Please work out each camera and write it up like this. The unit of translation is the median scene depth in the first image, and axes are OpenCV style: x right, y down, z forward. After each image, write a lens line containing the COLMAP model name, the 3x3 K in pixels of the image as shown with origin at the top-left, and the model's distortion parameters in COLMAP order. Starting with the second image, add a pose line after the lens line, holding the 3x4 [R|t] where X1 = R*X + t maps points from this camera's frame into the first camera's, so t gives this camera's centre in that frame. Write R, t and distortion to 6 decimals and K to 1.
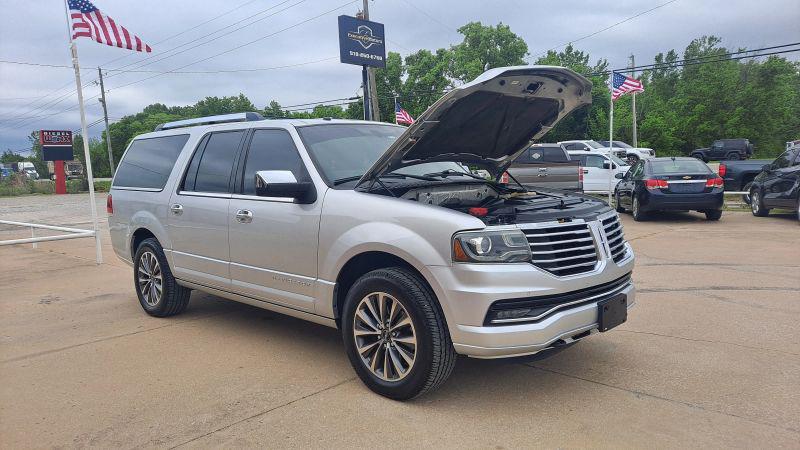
lens RADIAL K [[582.0, 0, 397.9], [0, 582.0, 227.1], [0, 0, 1]] dist [0.063113, -0.062578]
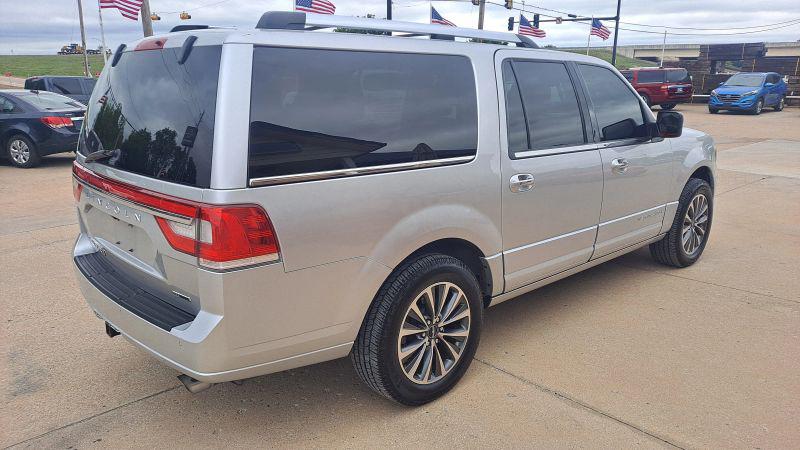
lens RADIAL K [[582.0, 0, 397.9], [0, 582.0, 227.1], [0, 0, 1]] dist [0.063113, -0.062578]
pose [[0.047769, -0.211667, 0.976174, -1.304765], [0.104282, 0.973006, 0.205877, -0.163820], [-0.993400, 0.091963, 0.068552, 1.422912]]
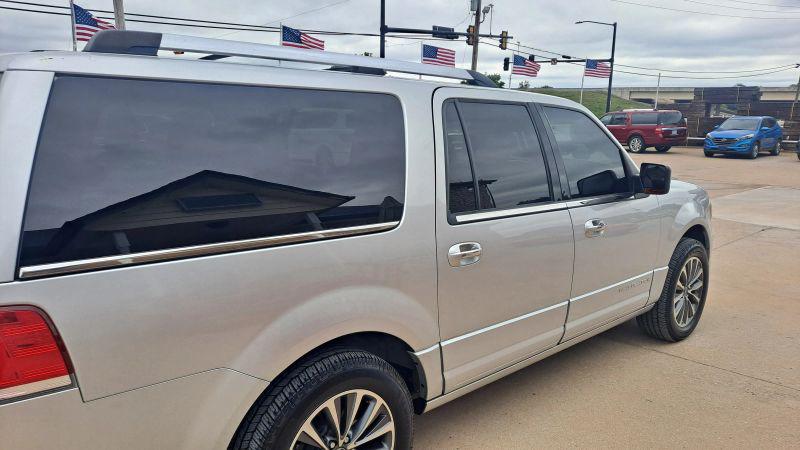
lens RADIAL K [[588.3, 0, 401.0], [0, 588.3, 229.1], [0, 0, 1]] dist [0.061085, -0.065253]
pose [[0.039530, -0.152993, 0.987436, -1.124183], [0.089625, 0.984769, 0.148991, -0.167672], [-0.995191, 0.082609, 0.052640, 1.335271]]
